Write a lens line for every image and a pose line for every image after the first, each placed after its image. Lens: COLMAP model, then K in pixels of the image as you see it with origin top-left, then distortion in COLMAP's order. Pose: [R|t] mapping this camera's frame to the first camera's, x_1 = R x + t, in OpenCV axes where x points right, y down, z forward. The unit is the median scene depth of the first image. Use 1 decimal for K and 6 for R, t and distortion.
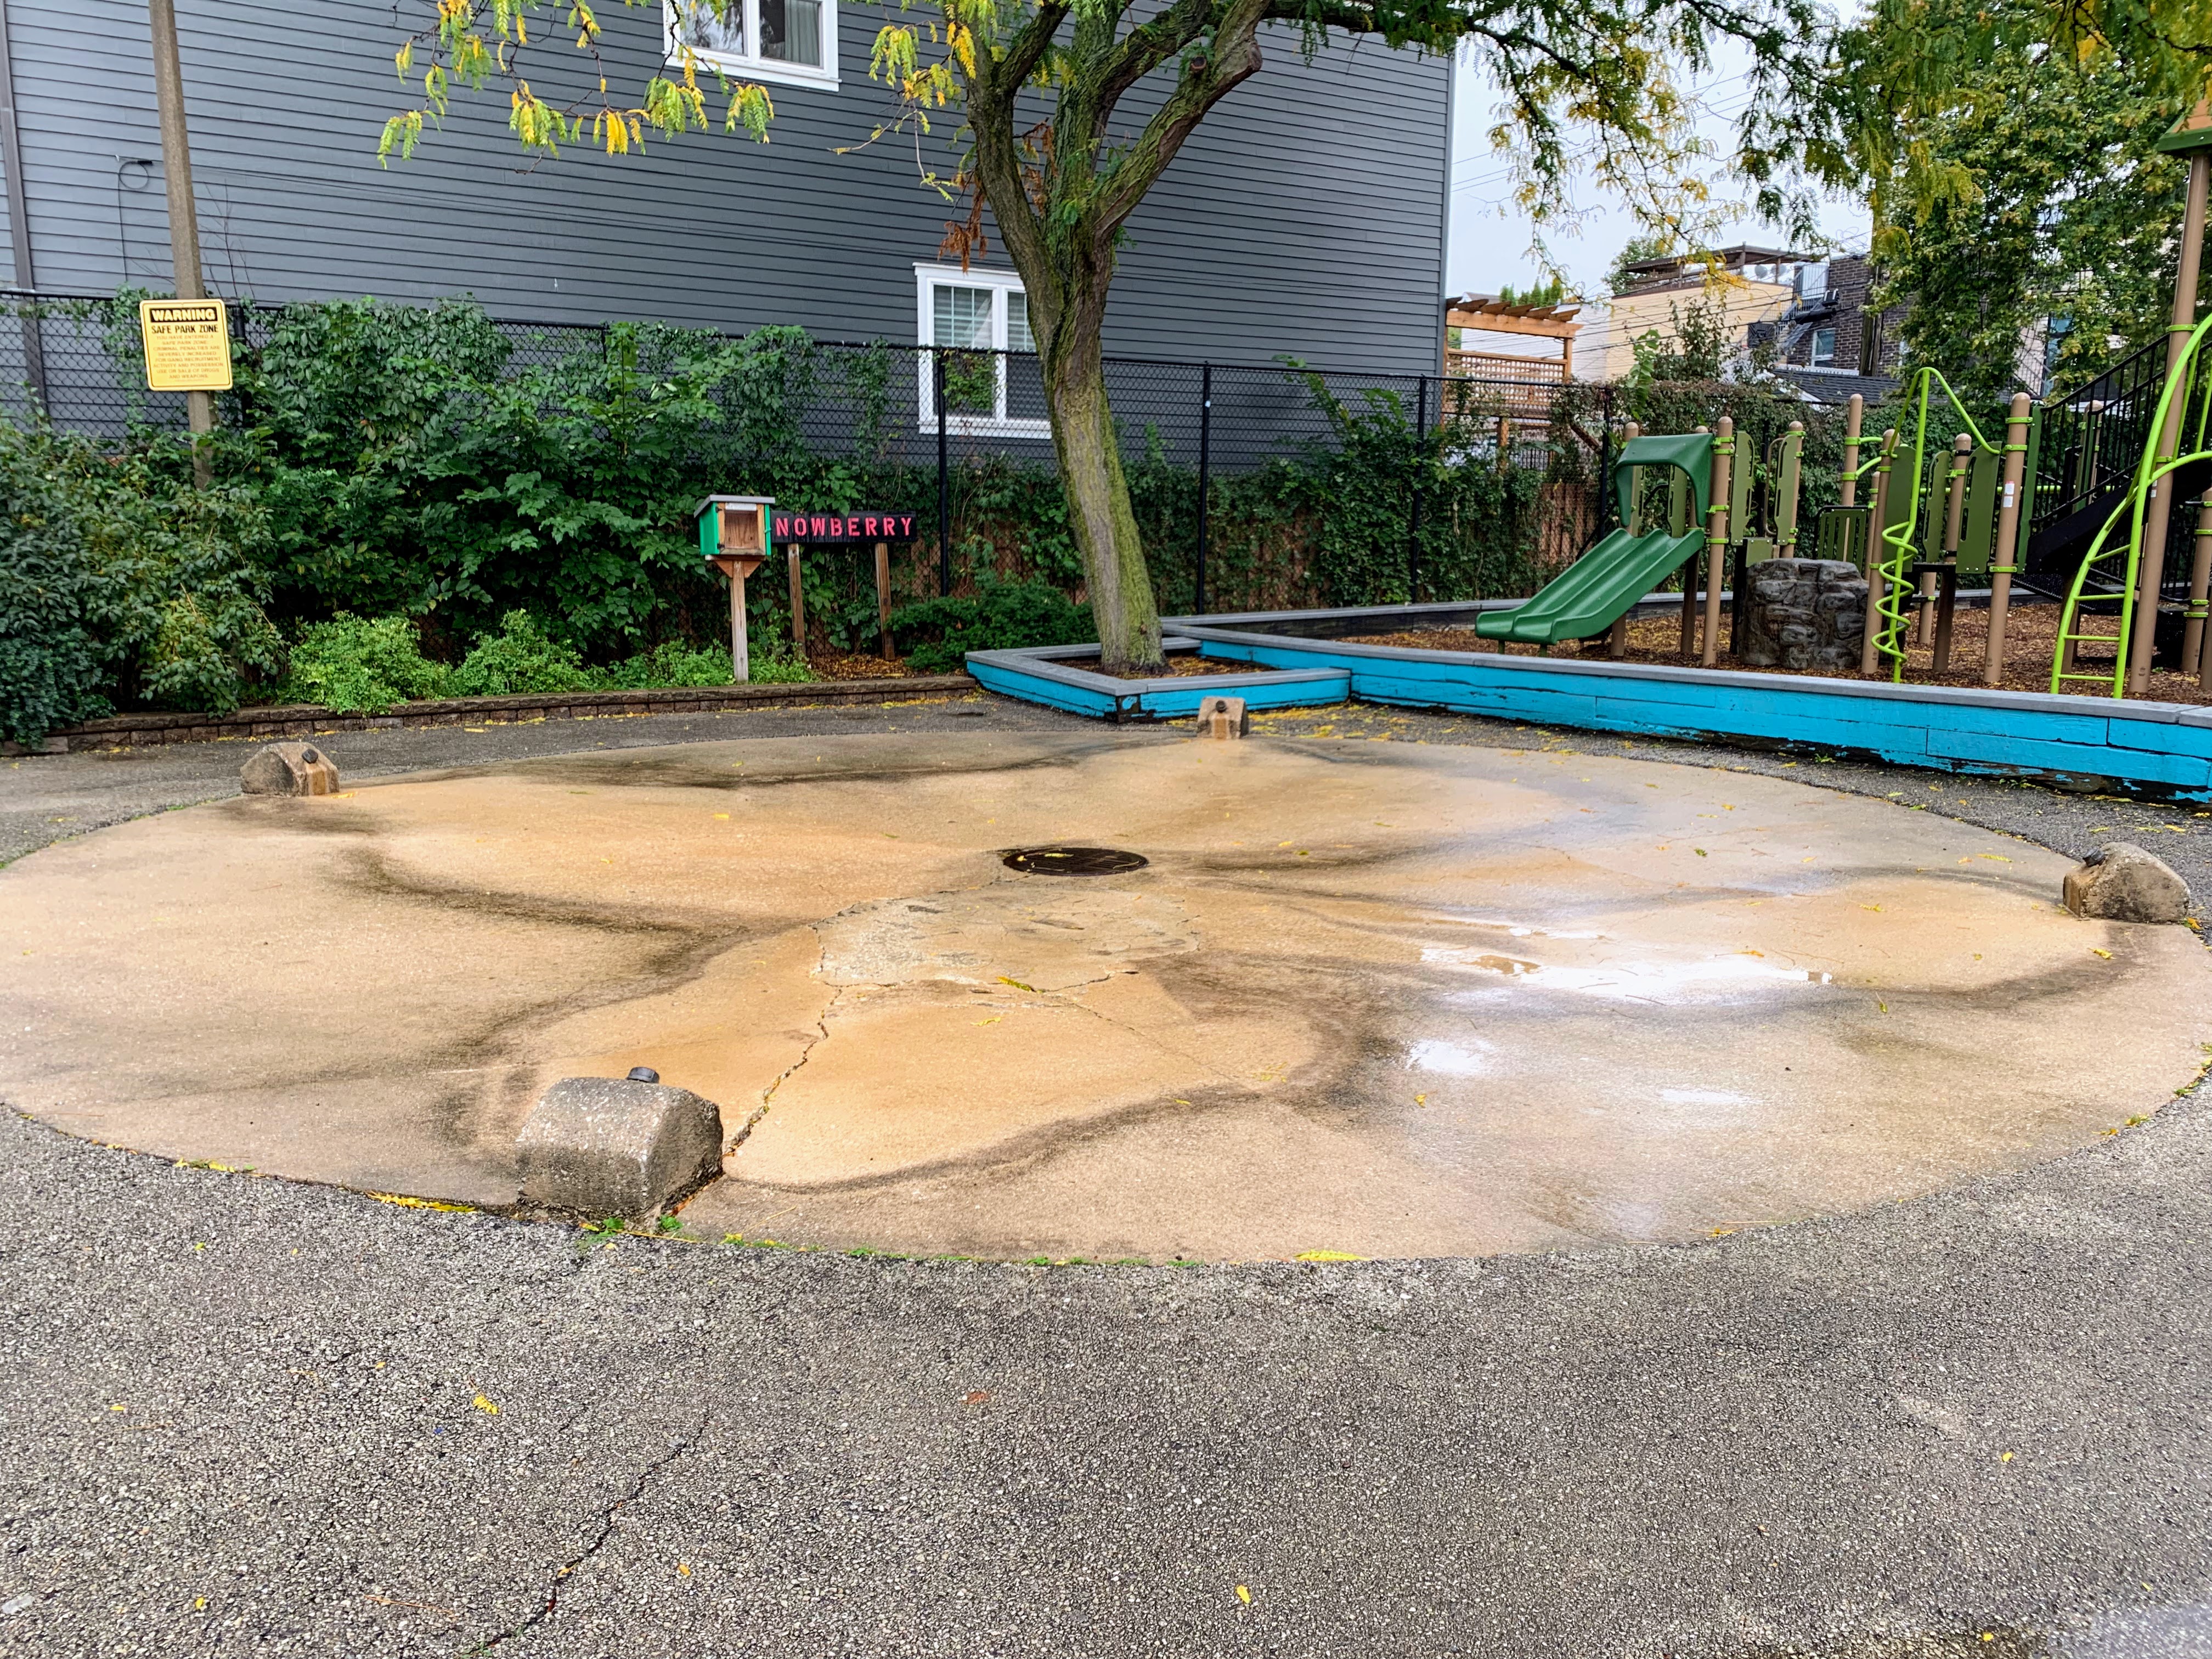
lens RADIAL K [[1697.3, 0, 1117.4], [0, 1697.3, 818.8], [0, 0, 1]] dist [0.034711, -0.005440]
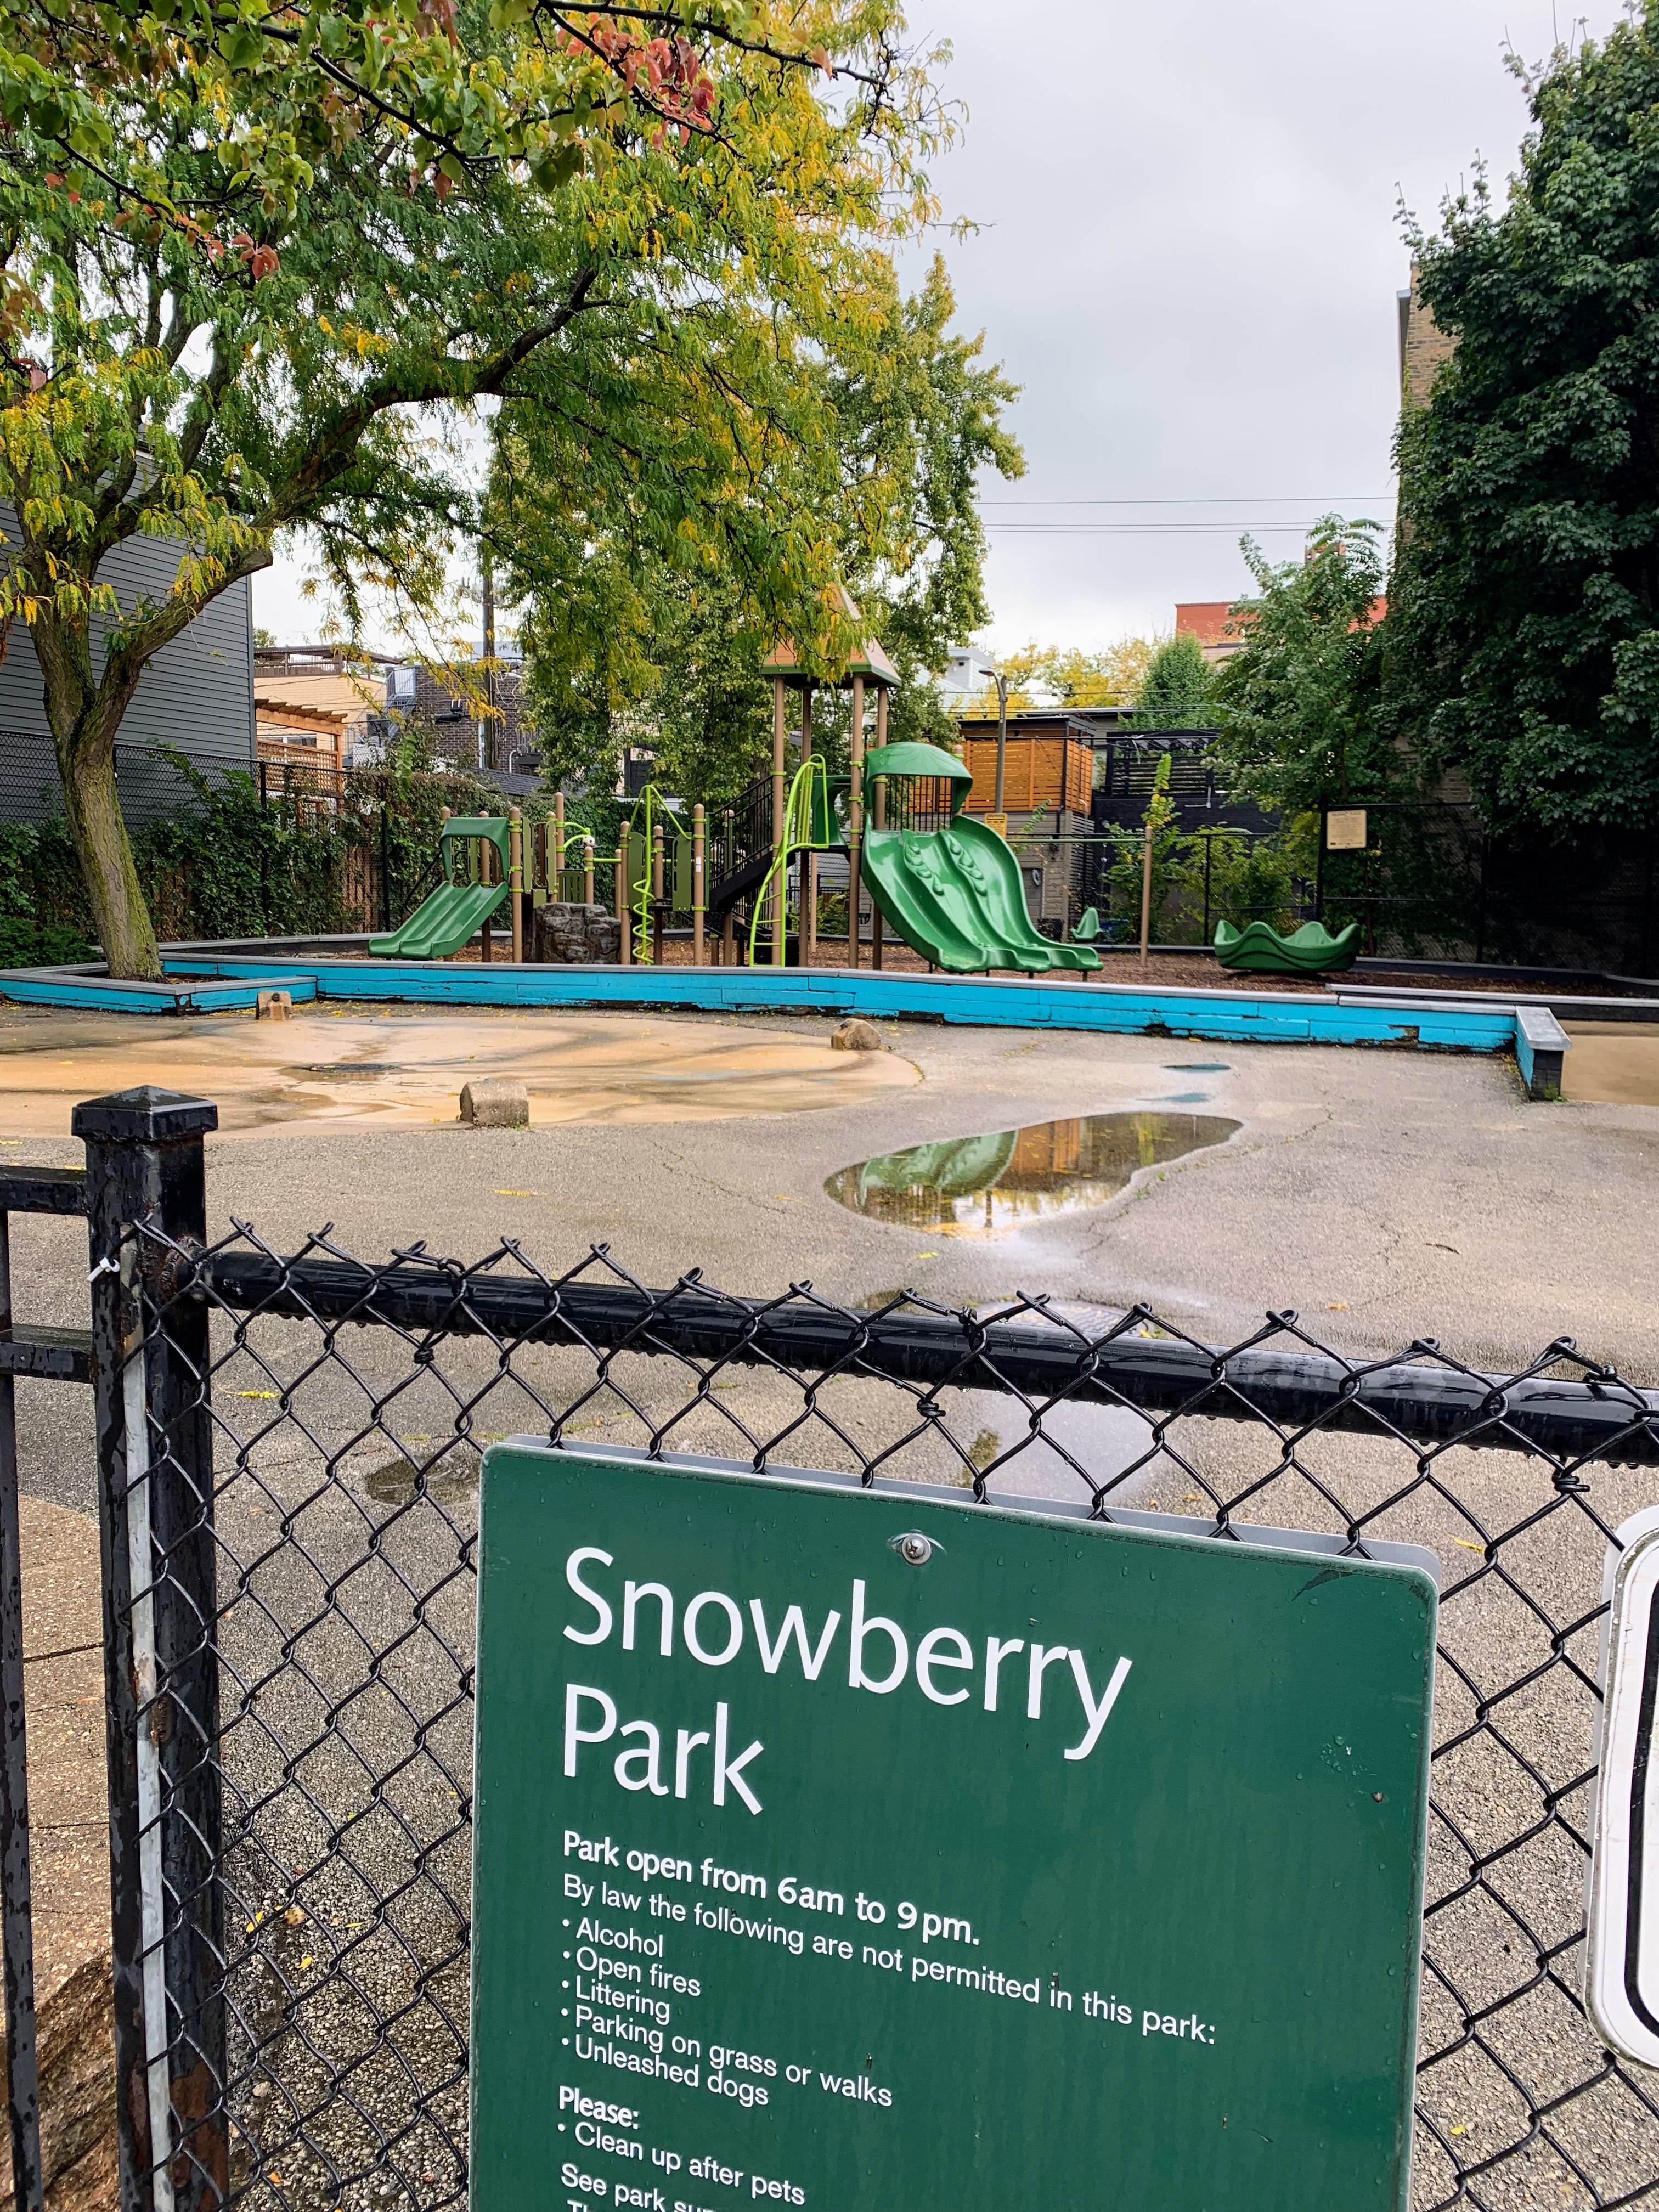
lens RADIAL K [[1697.3, 0, 837.0], [0, 1697.3, 1112.3], [0, 0, 1]] dist [0.034711, -0.005440]
pose [[0.786015, -0.069241, 0.614317, -0.346705], [0.092999, 0.995643, -0.006771, 0.064096], [-0.611172, 0.062453, 0.789030, -0.318870]]
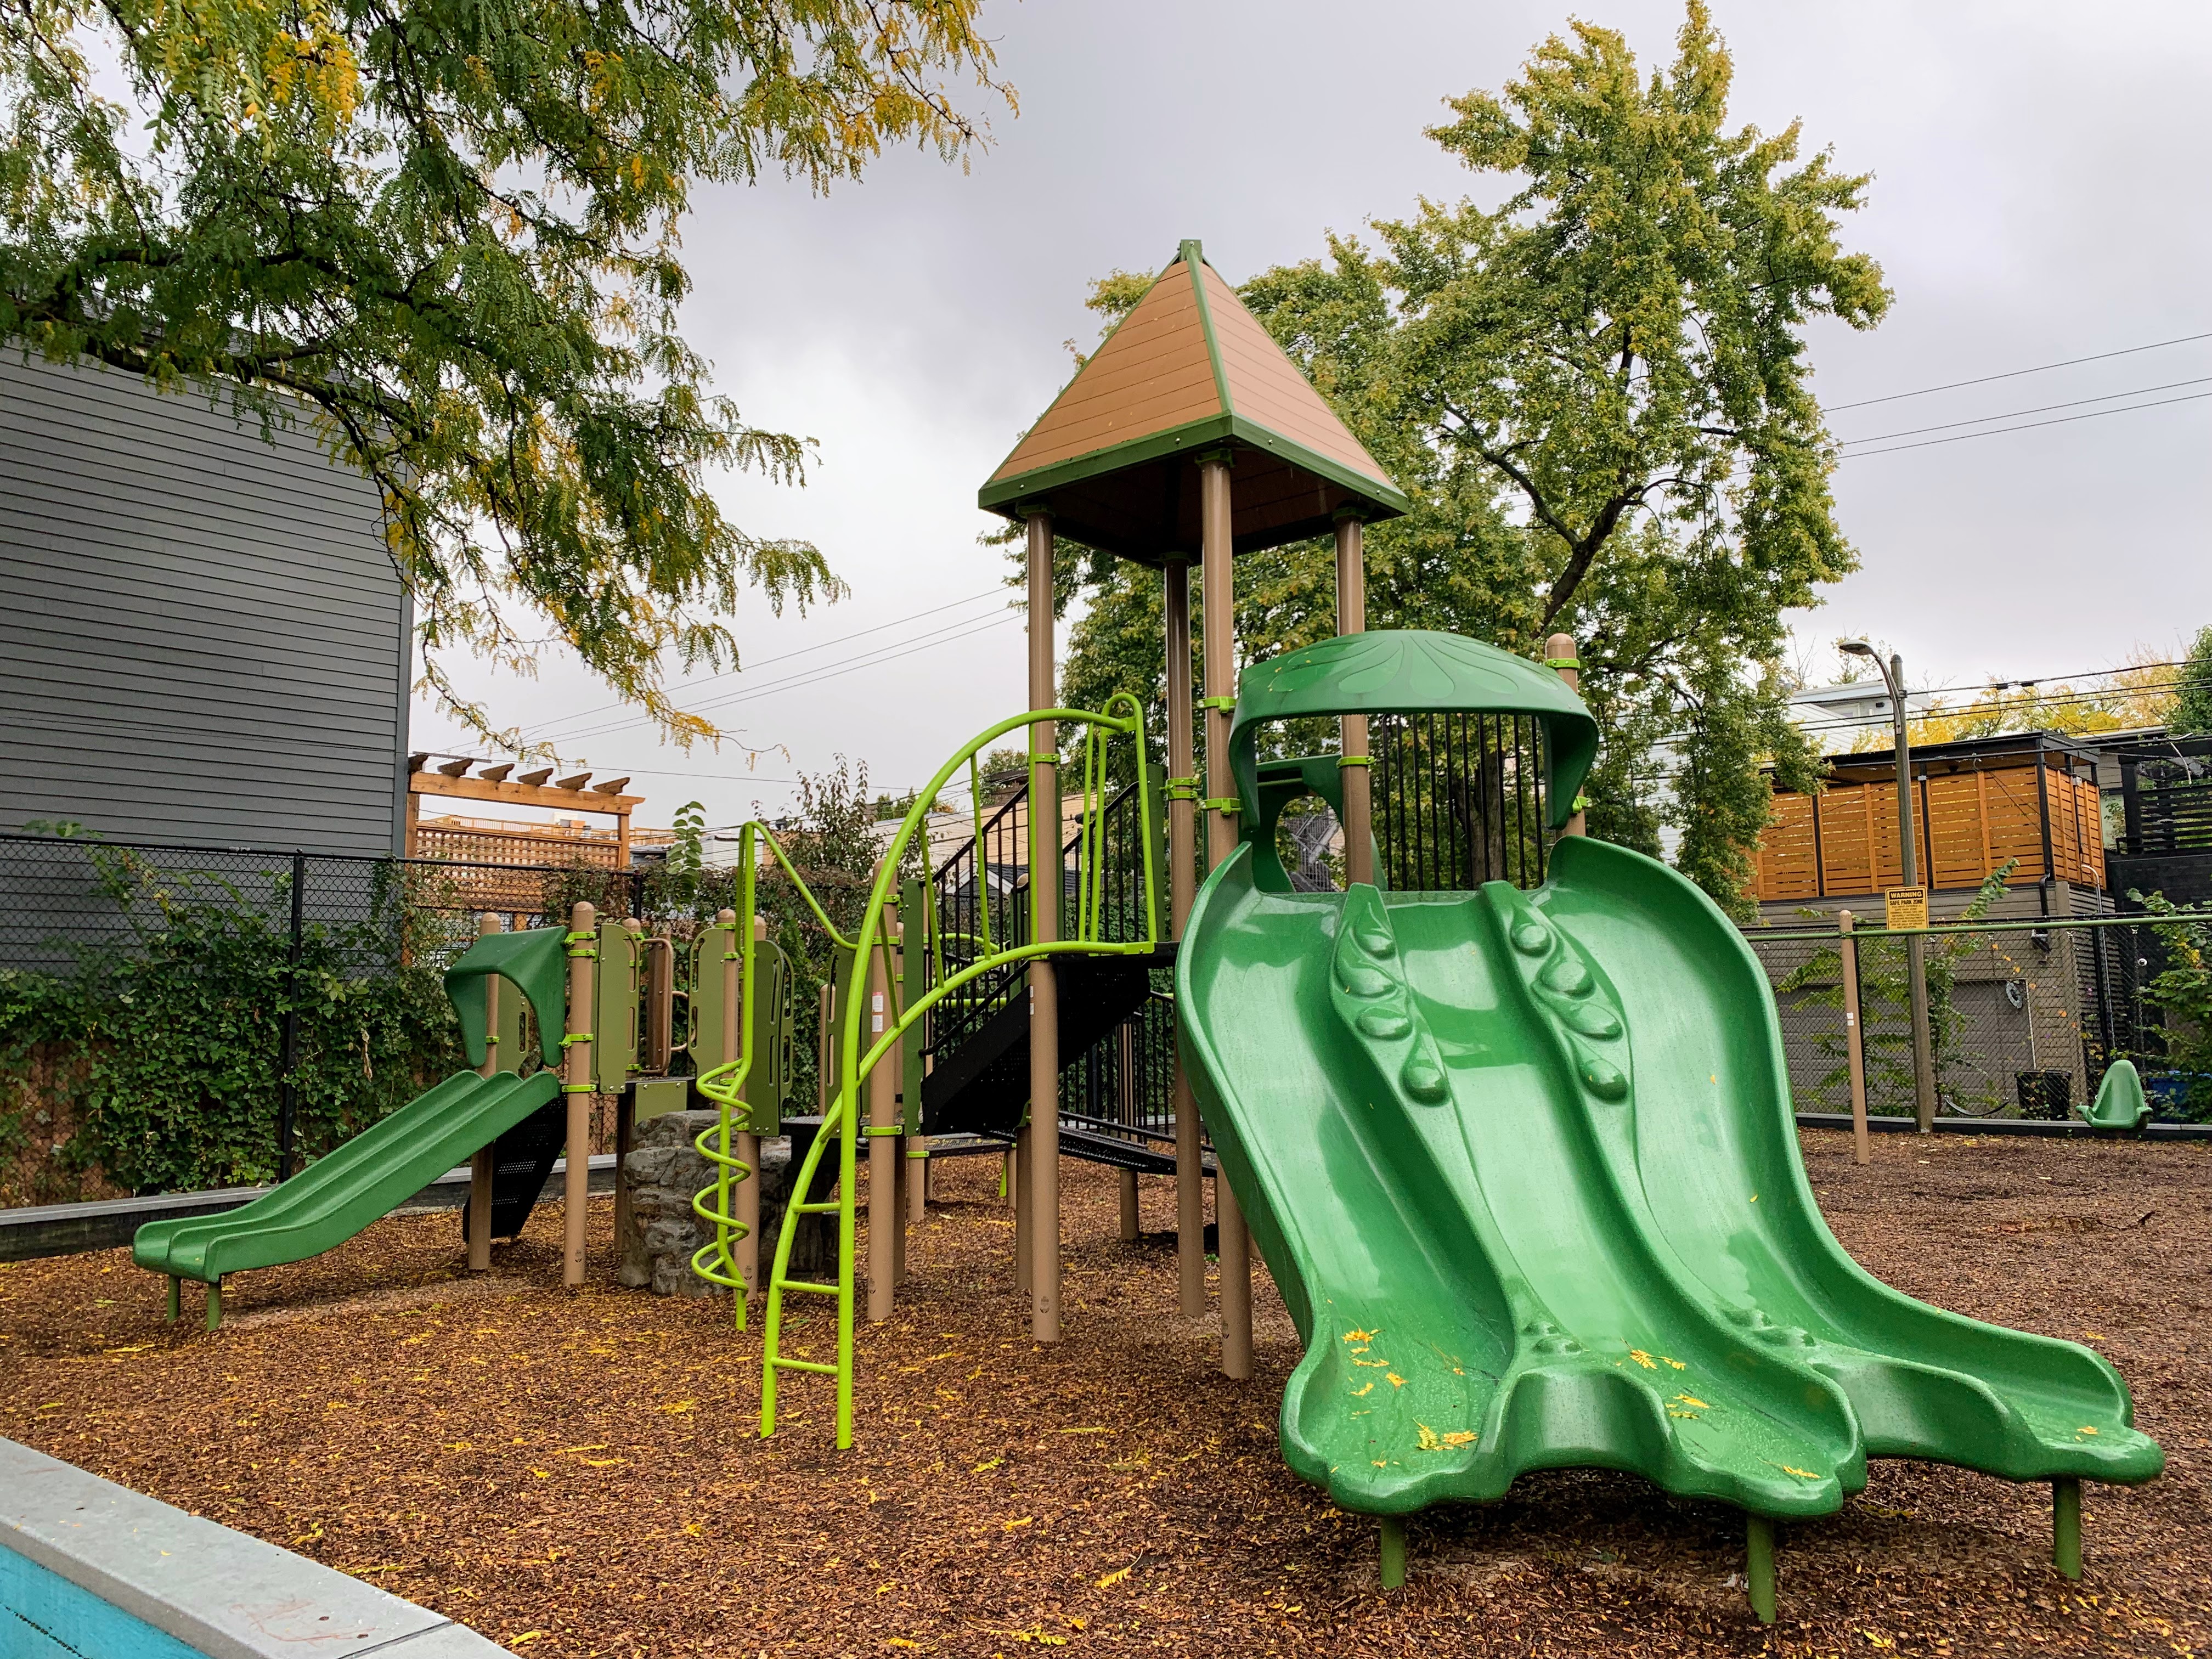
lens RADIAL K [[1697.3, 0, 1083.4], [0, 1697.3, 818.5], [0, 0, 1]] dist [0.034711, -0.005440]
pose [[0.964971, 0.011822, 0.262089, 0.363150], [0.065269, 0.956758, -0.283467, -0.064124], [-0.254107, 0.290643, 0.922473, 0.320572]]
